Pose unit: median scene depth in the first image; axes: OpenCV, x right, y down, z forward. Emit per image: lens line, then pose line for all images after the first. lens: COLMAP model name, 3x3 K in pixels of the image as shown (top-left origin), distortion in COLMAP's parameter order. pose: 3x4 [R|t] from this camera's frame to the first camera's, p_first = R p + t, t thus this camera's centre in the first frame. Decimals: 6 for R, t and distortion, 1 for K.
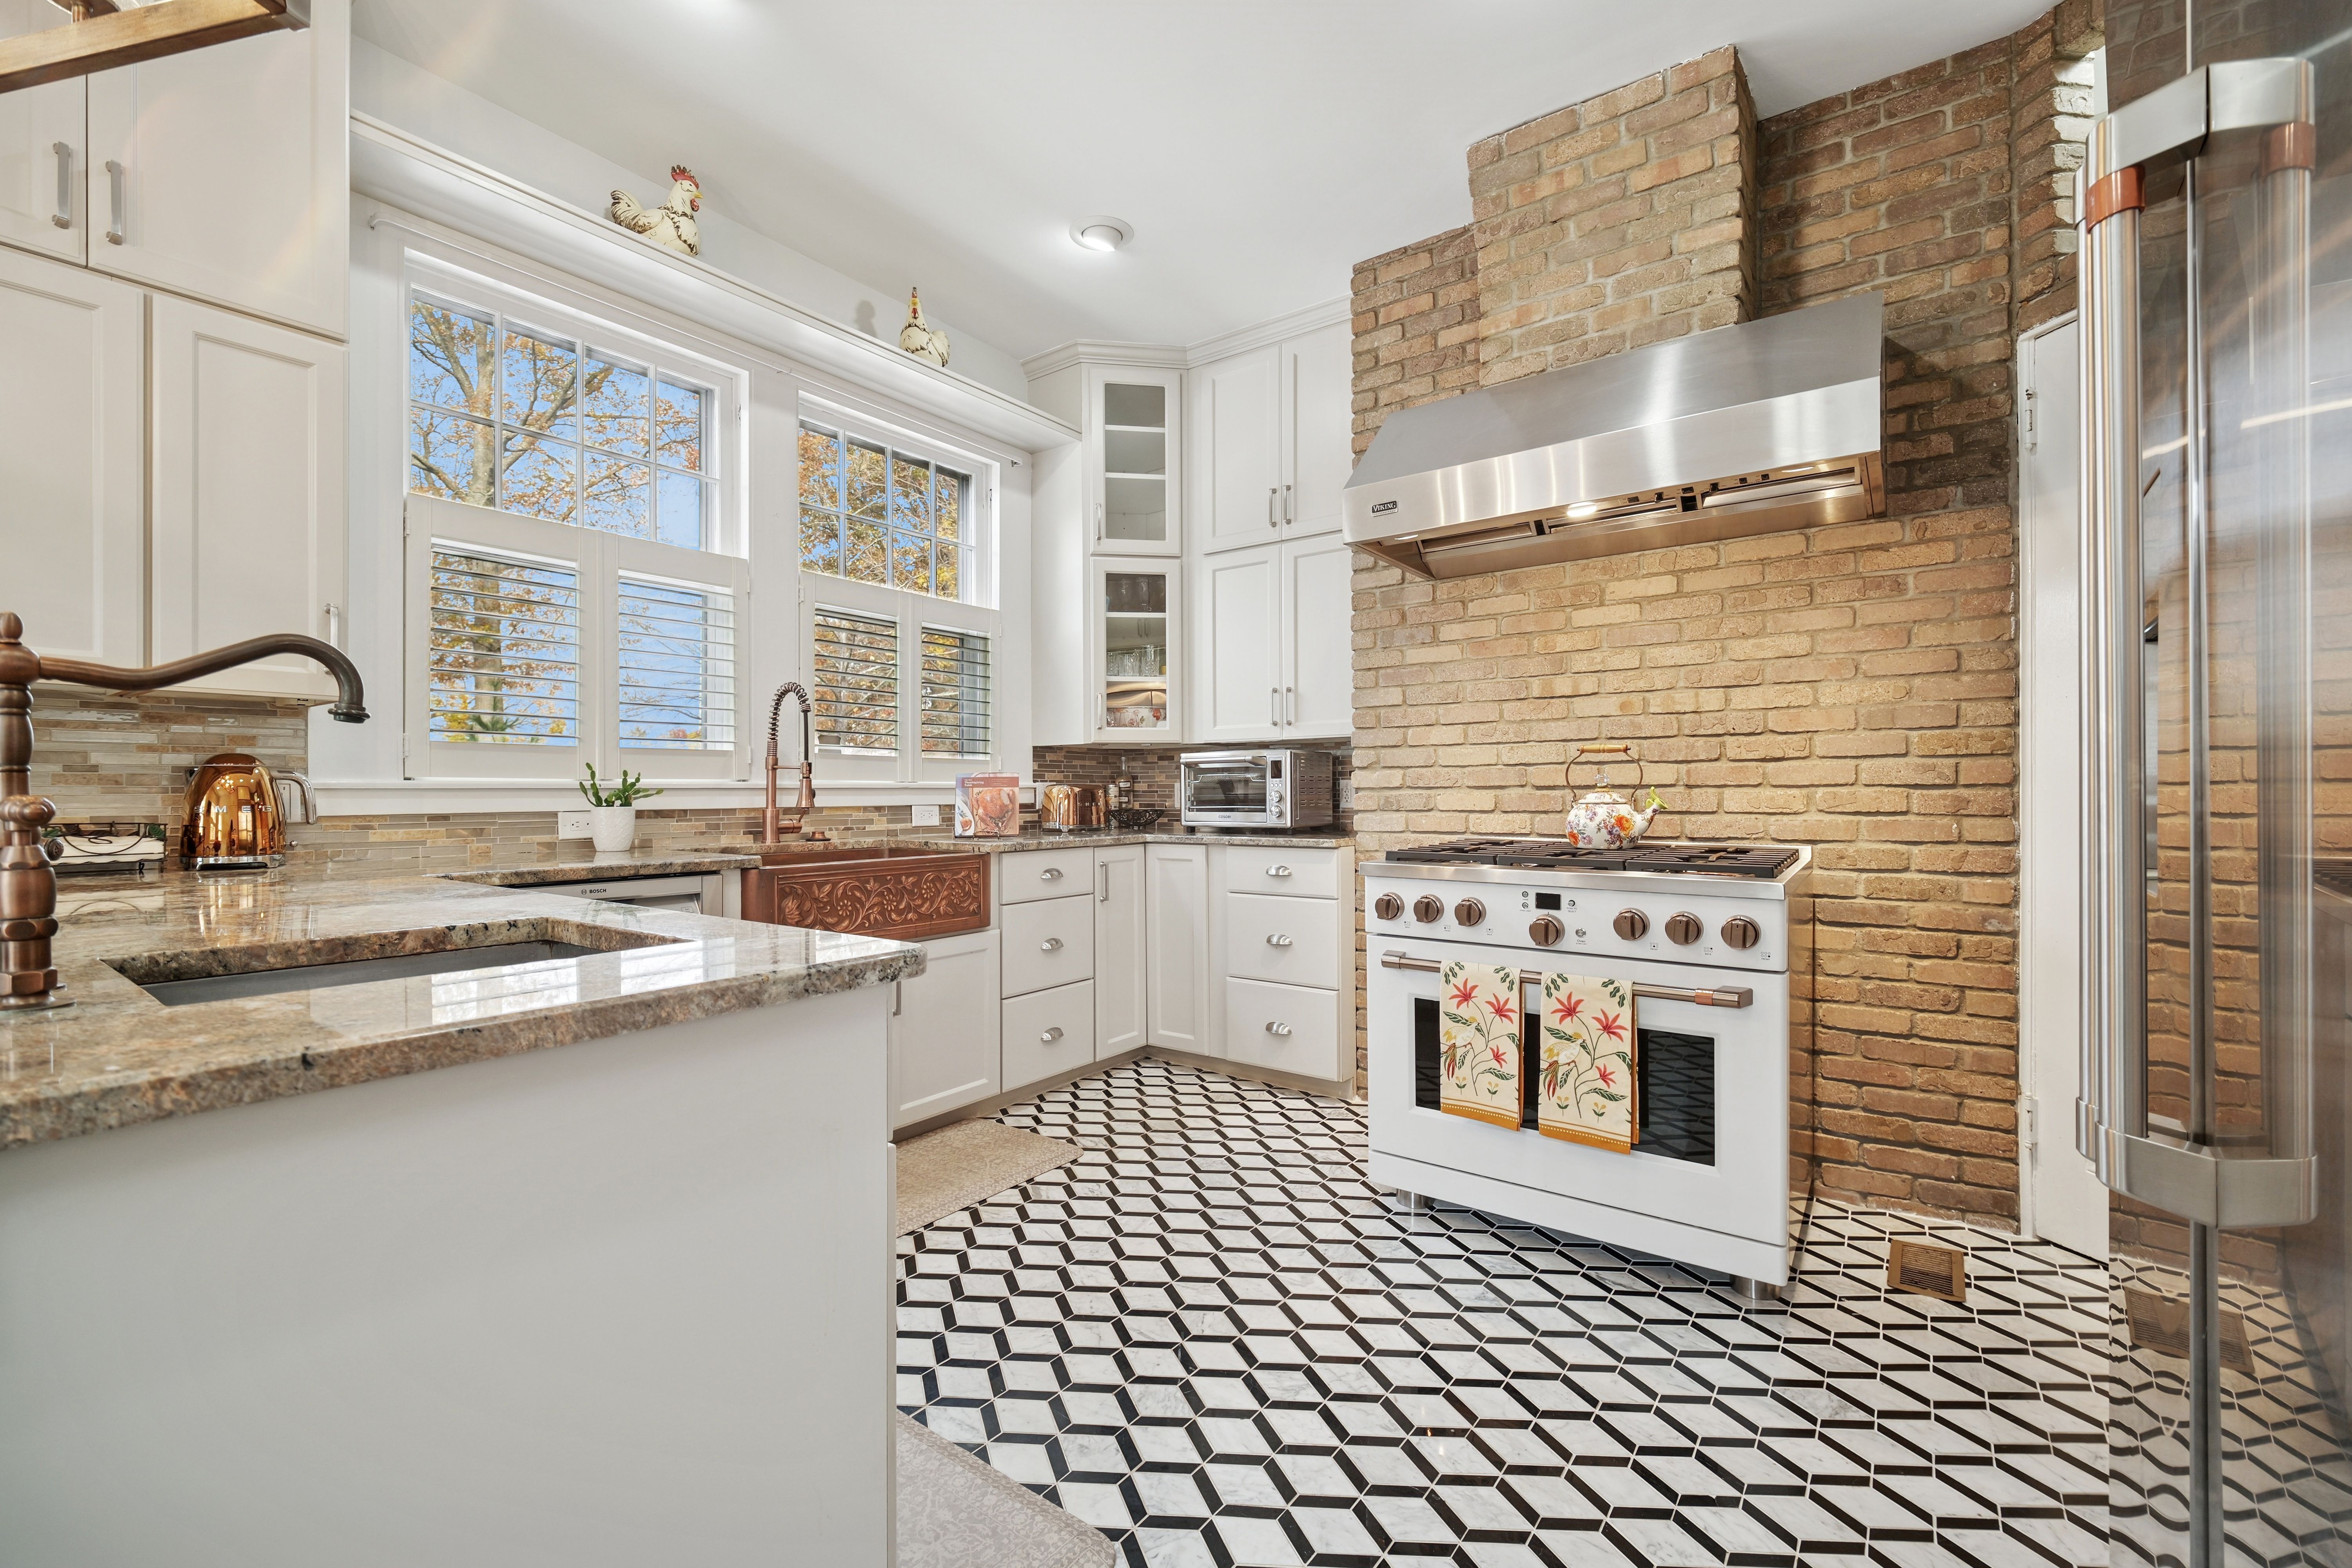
lens RADIAL K [[958.5, 0, 1190.6], [0, 958.5, 797.6], [0, 0, 1]] dist [0.009022, -0.011975]
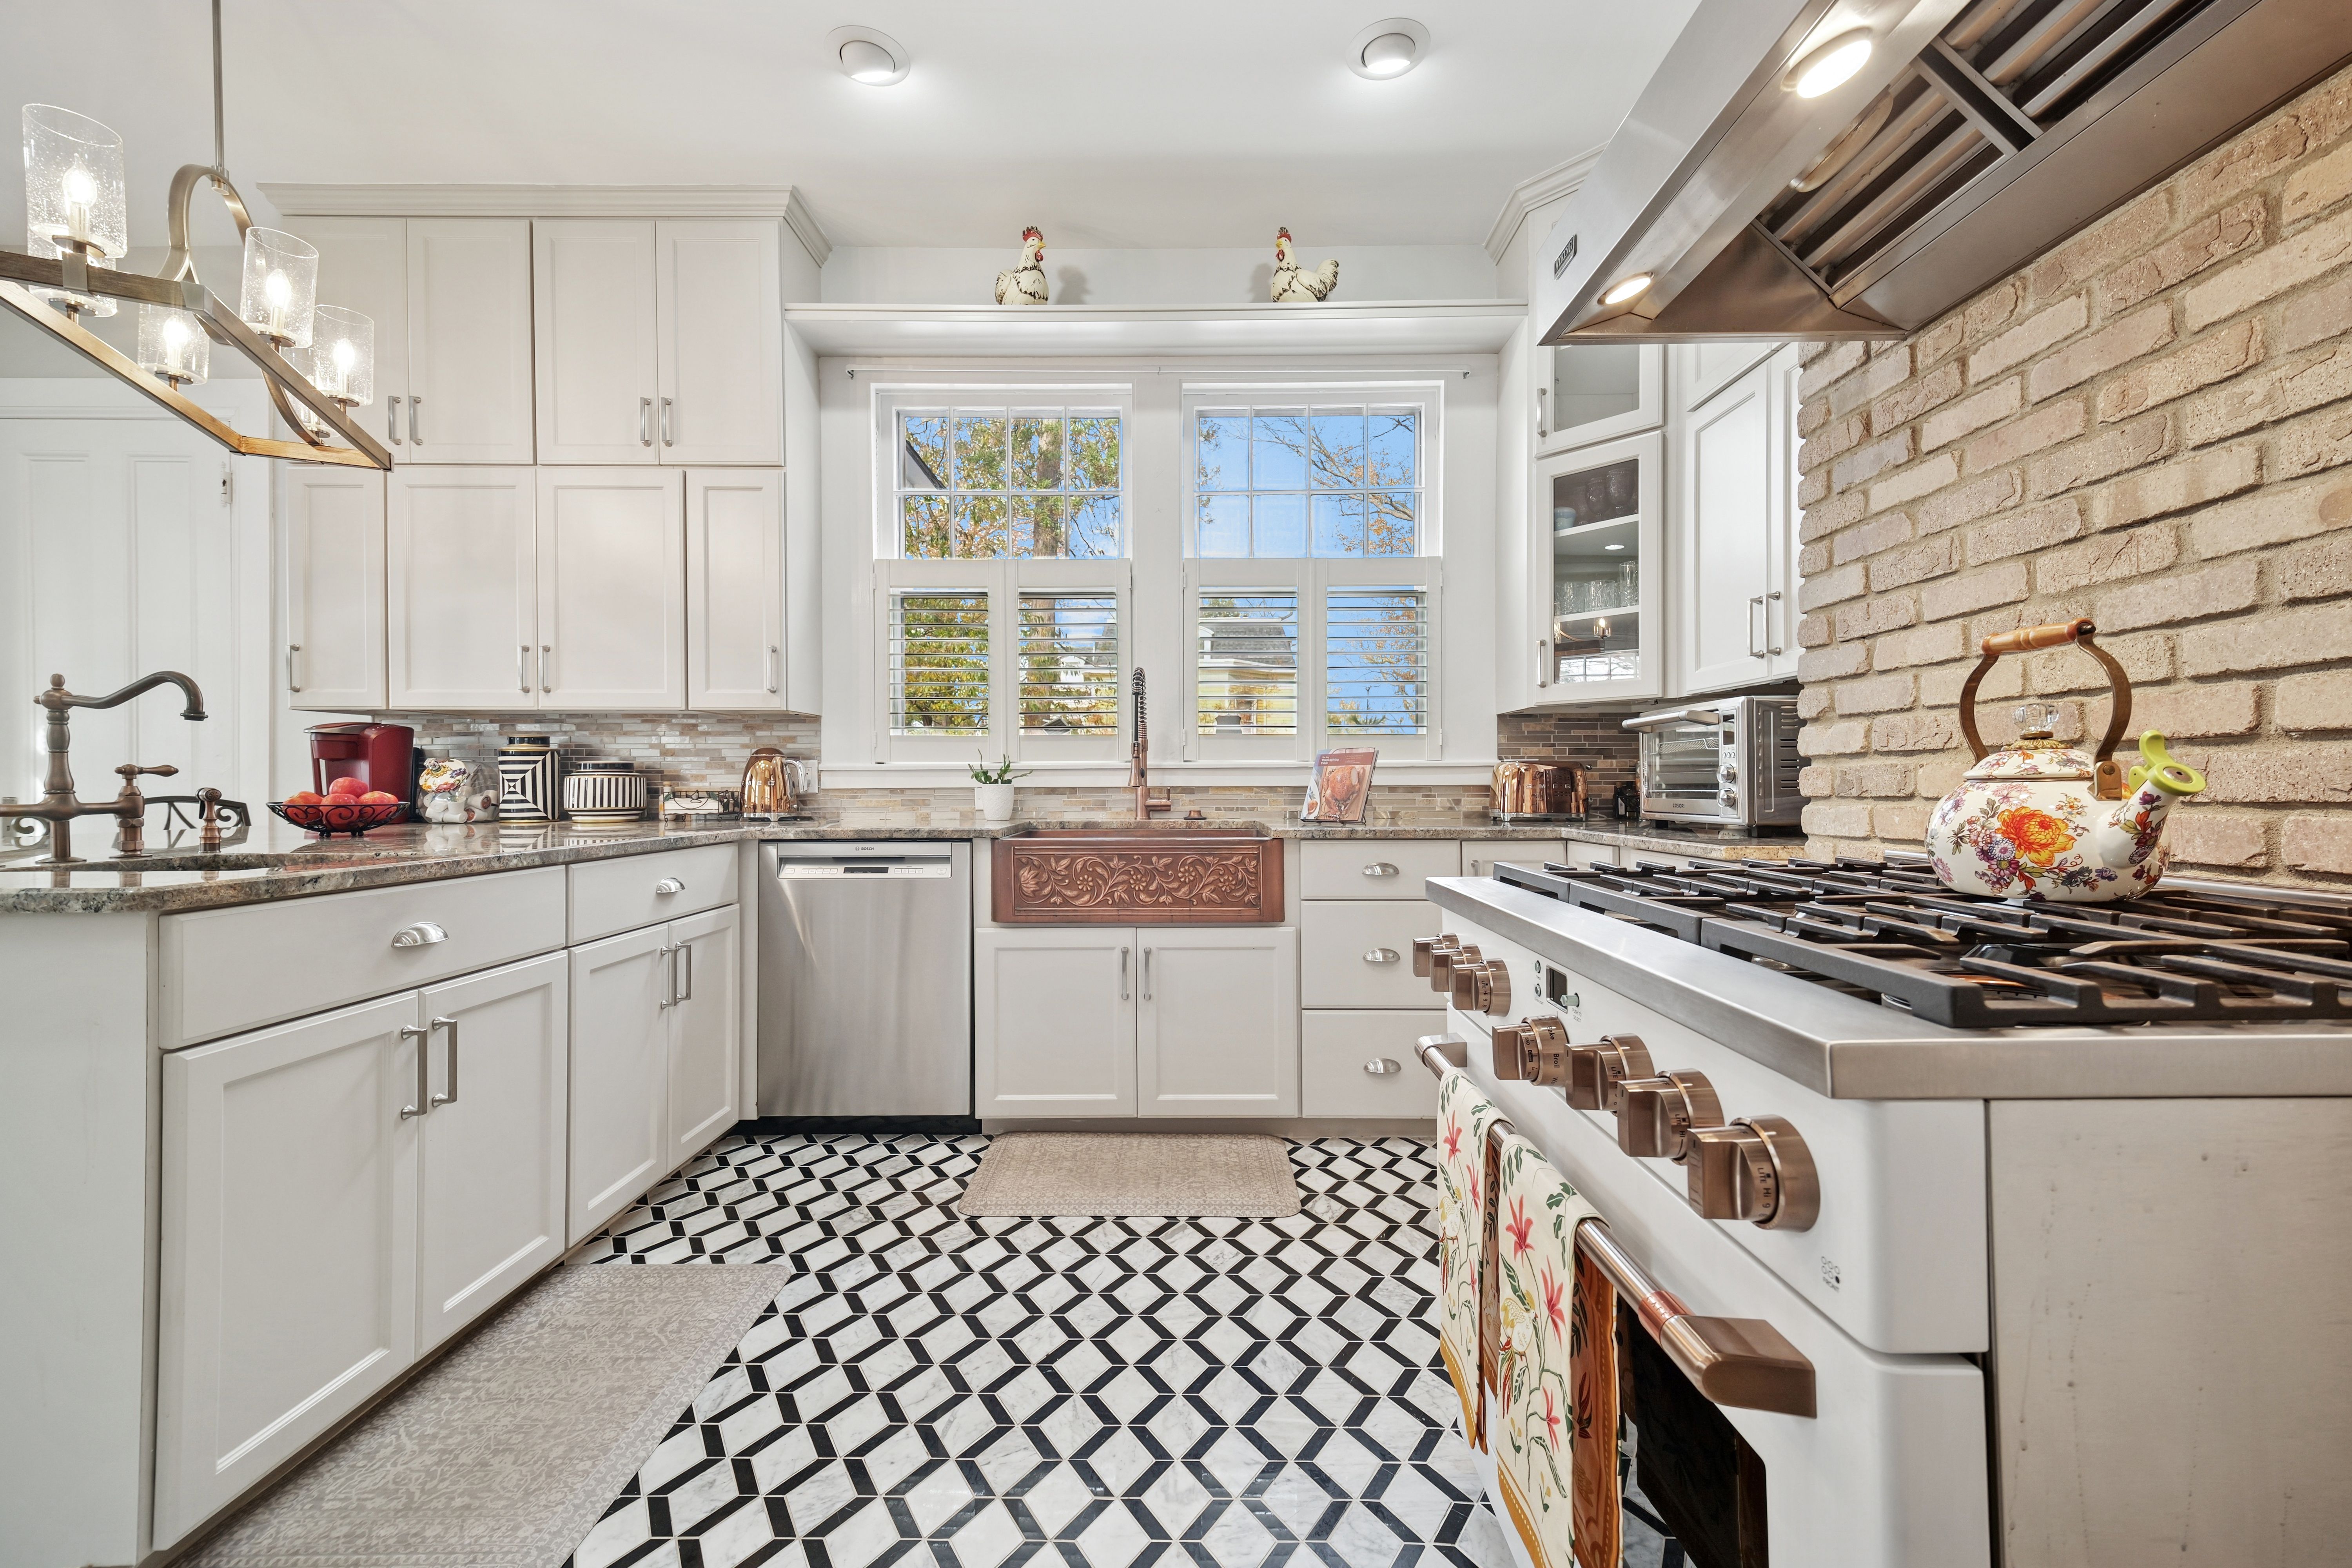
lens RADIAL K [[967.2, 0, 1176.0], [0, 967.2, 784.0], [0, 0, 1]] dist [0.044760, -0.016256]
pose [[0.580127, 0.002034, -0.814524, 0.545908], [-0.002337, 0.999997, 0.000833, 0.007835], [0.814523, 0.001421, 0.580130, 0.477235]]
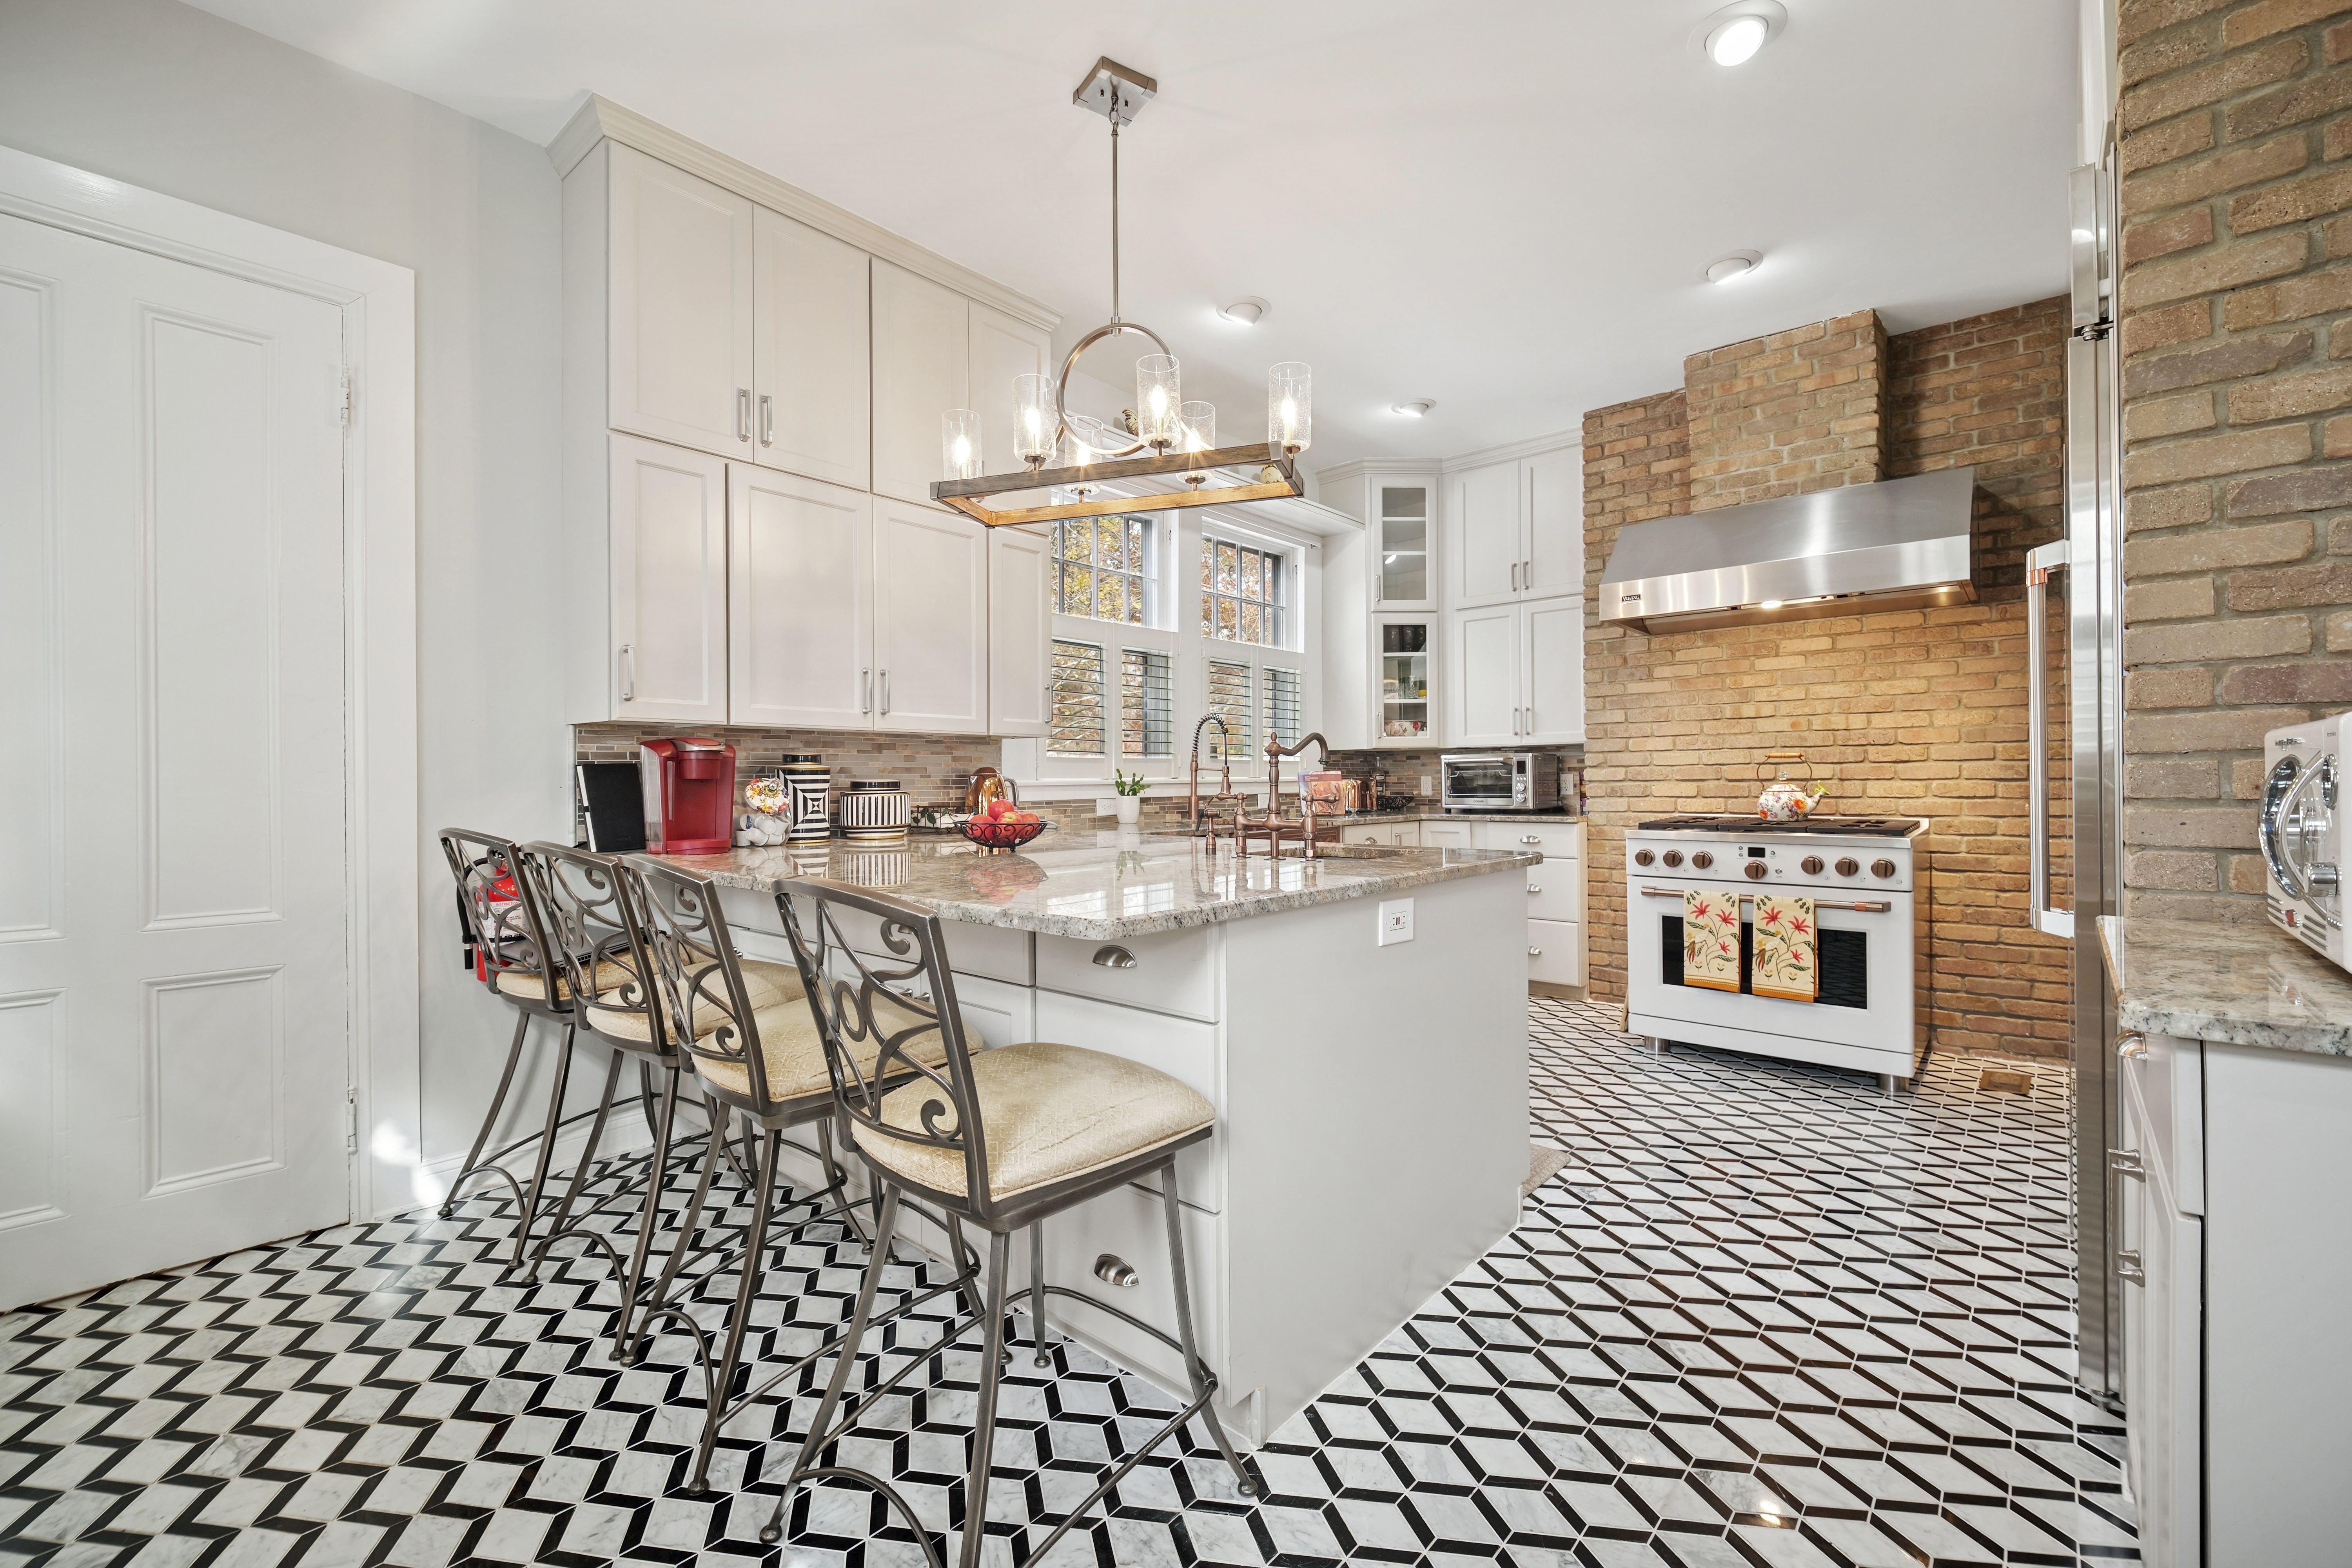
lens RADIAL K [[959.6, 0, 1176.0], [0, 959.6, 784.0], [0, 0, 1]] dist [0.000328, -0.008978]
pose [[0.995263, -0.005506, -0.097064, -0.378949], [0.005608, 0.999984, 0.000782, -0.012080], [0.097059, -0.001323, 0.995278, -0.601700]]
